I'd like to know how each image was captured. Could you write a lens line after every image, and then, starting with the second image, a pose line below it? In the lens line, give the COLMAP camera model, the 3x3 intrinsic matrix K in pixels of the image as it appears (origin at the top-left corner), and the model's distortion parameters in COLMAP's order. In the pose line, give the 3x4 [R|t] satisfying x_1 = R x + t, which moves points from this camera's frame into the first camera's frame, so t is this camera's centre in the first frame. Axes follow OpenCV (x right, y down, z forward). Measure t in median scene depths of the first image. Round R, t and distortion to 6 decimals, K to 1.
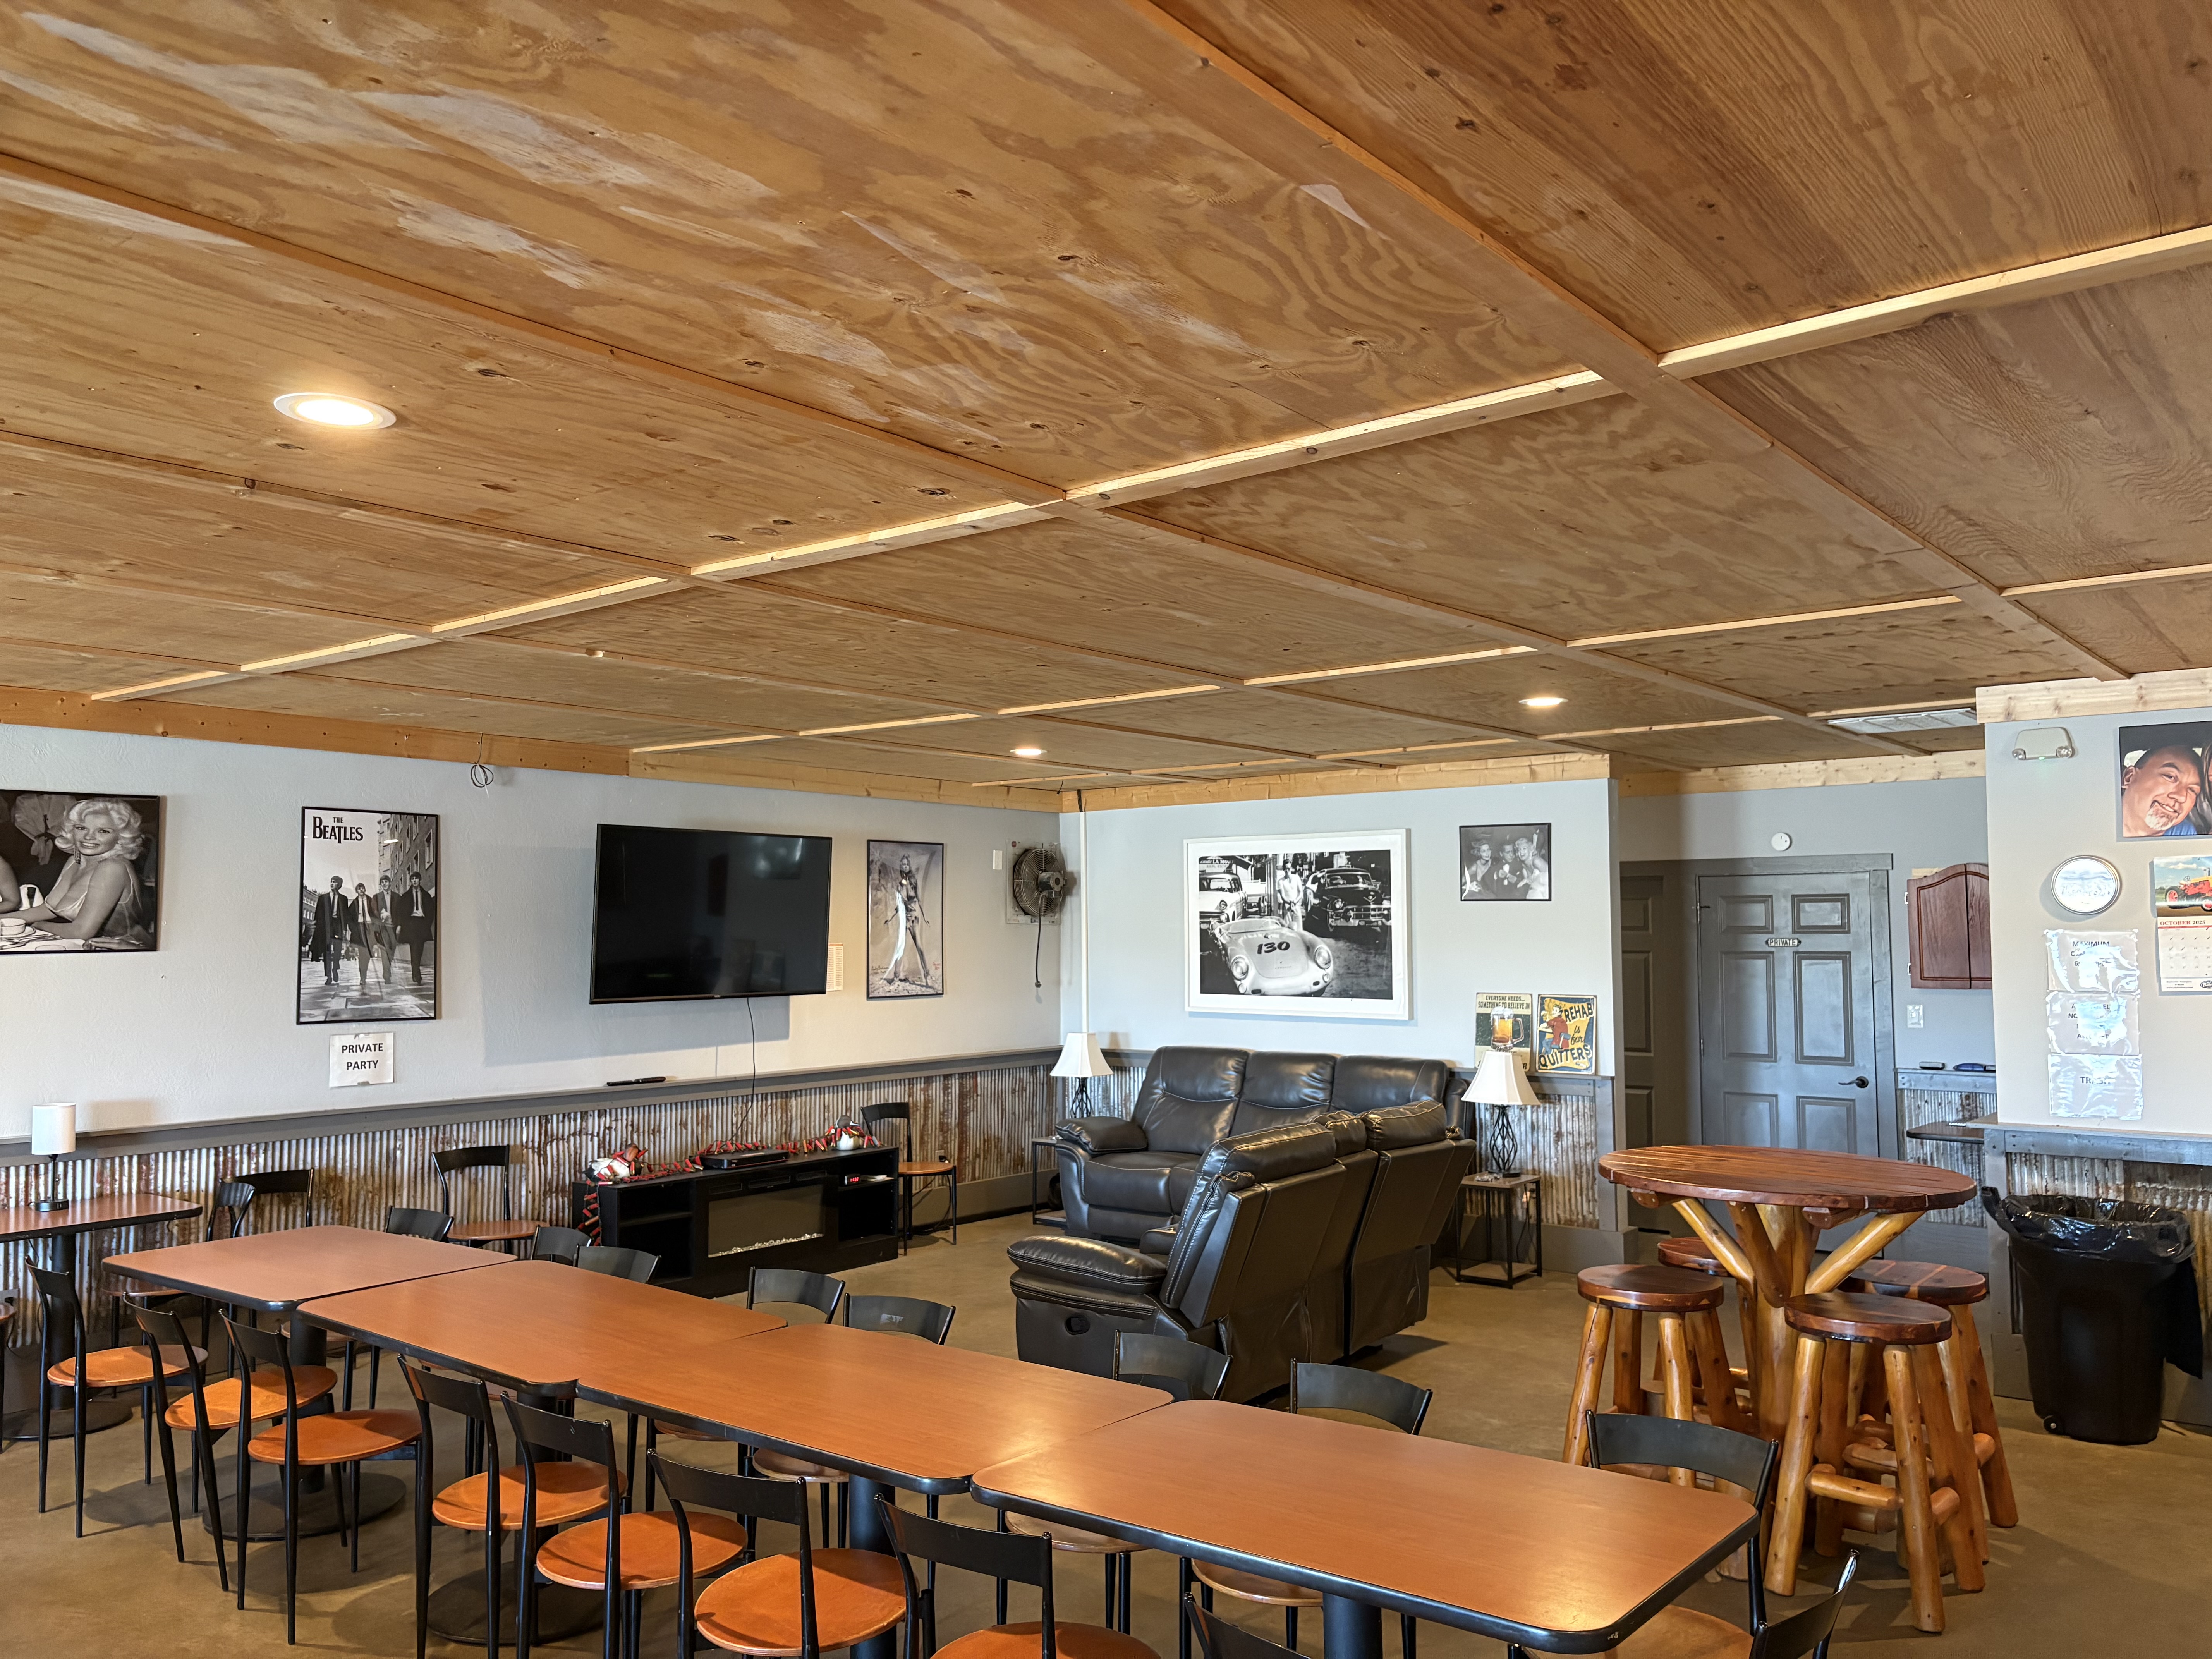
lens RADIAL K [[1636.1, 0, 1118.2], [0, 1636.1, 822.8], [0, 0, 1]] dist [-0.027623, -0.003047]
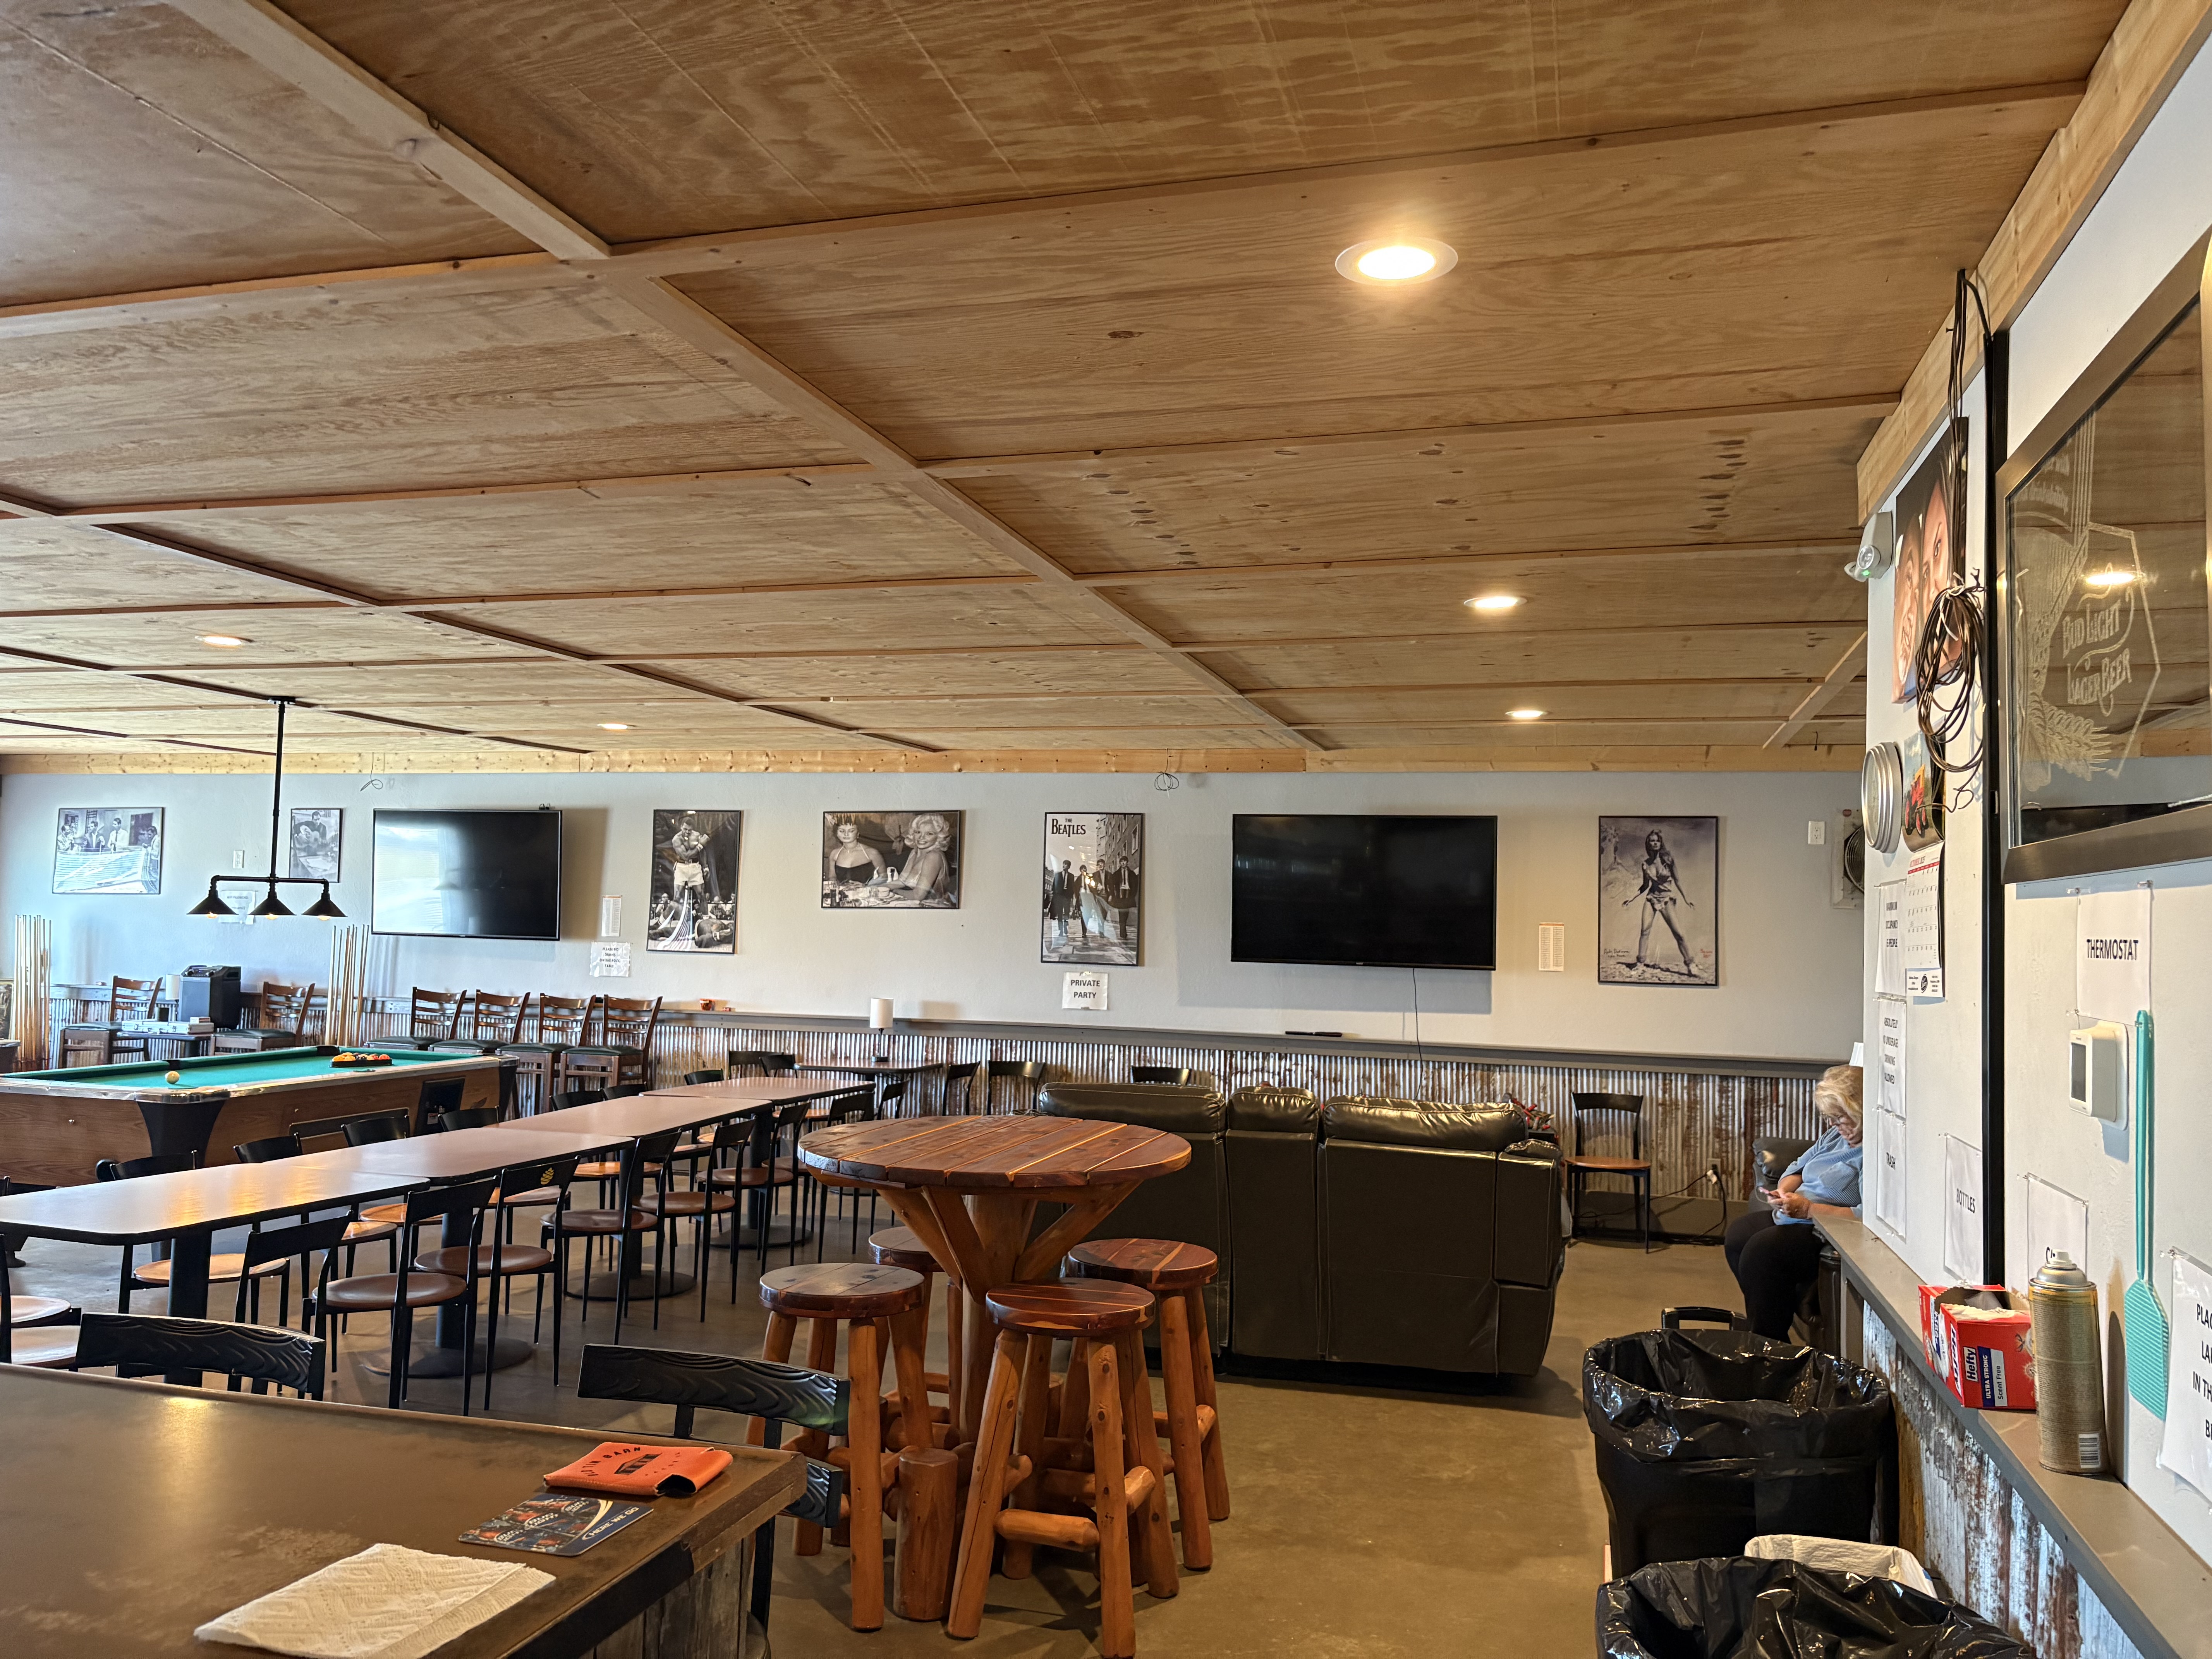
lens RADIAL K [[1655.1, 0, 1100.3], [0, 1655.1, 839.5], [0, 0, 1]] dist [0.110966, -0.105652]
pose [[0.375919, -0.035539, -0.925971, 0.698427], [0.033040, 0.999143, -0.024933, 0.041897], [0.926064, -0.021221, 0.376771, 0.389384]]
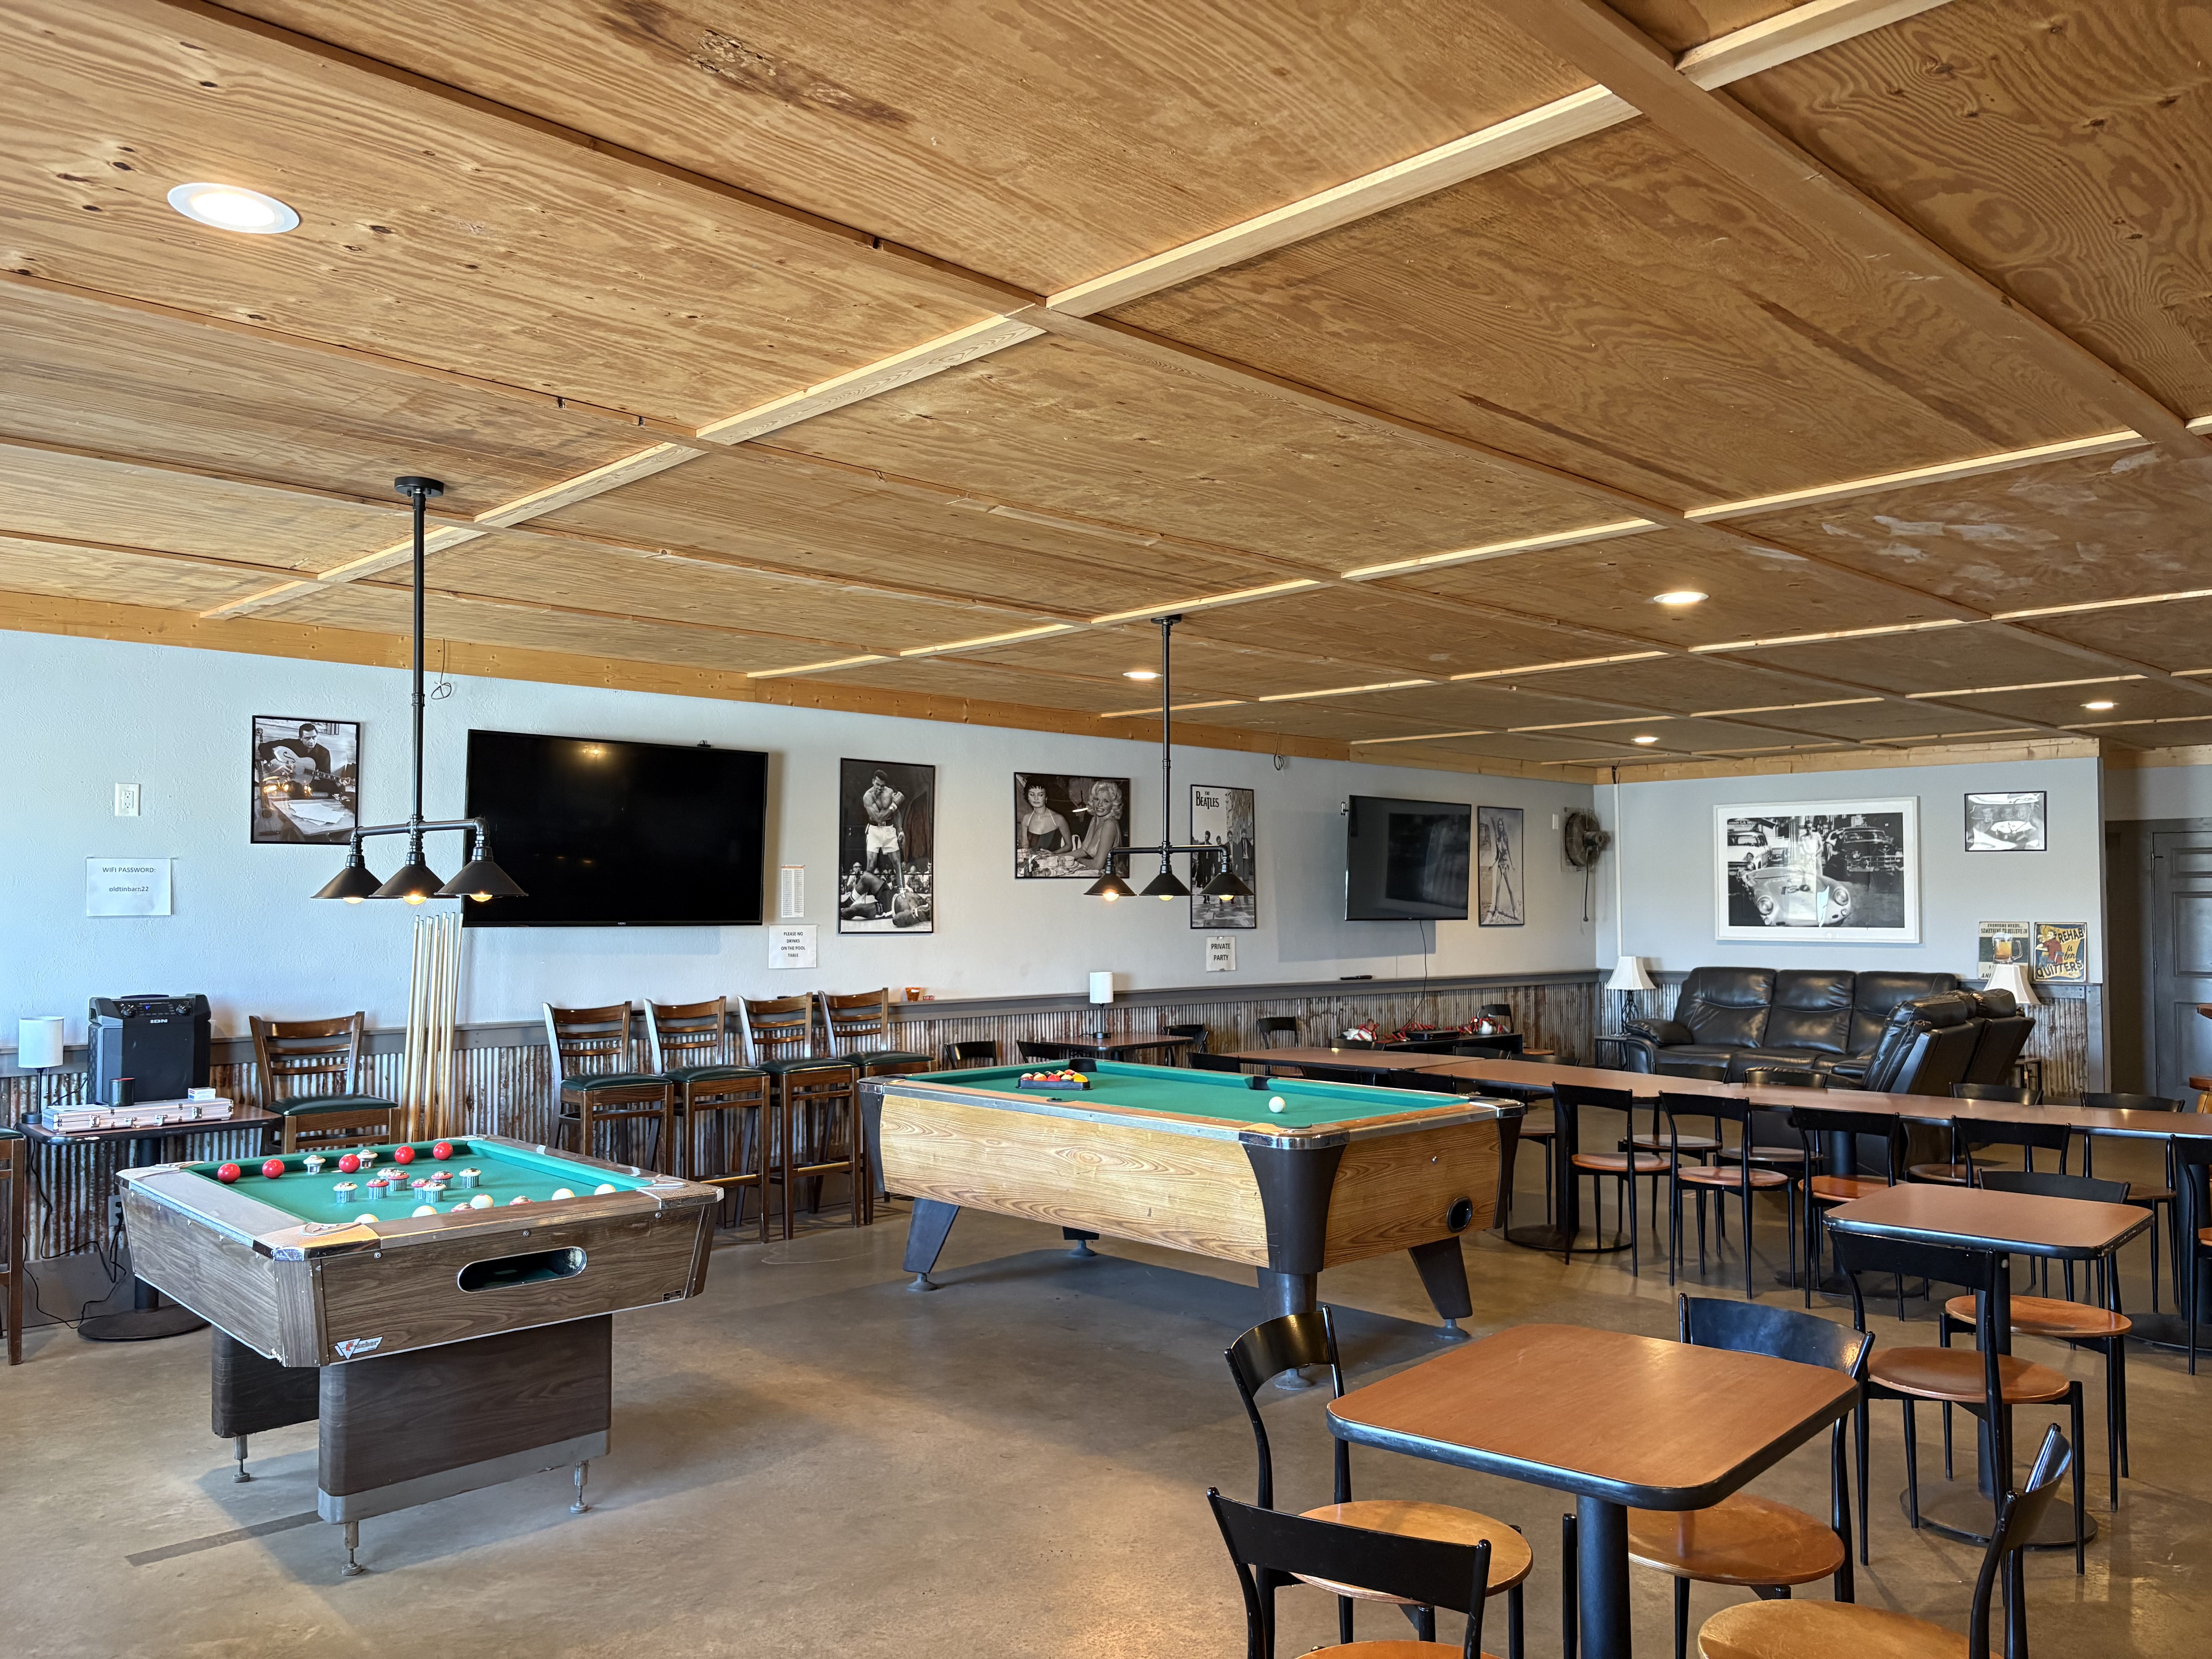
lens RADIAL K [[1707.5, 0, 1105.0], [0, 1707.5, 842.3], [0, 0, 1]] dist [0.098223, -0.187175]
pose [[0.992142, -0.001004, -0.125115, -0.304193], [0.004396, 0.999630, 0.026841, 0.000753], [0.125042, -0.027180, 0.991779, -0.458267]]
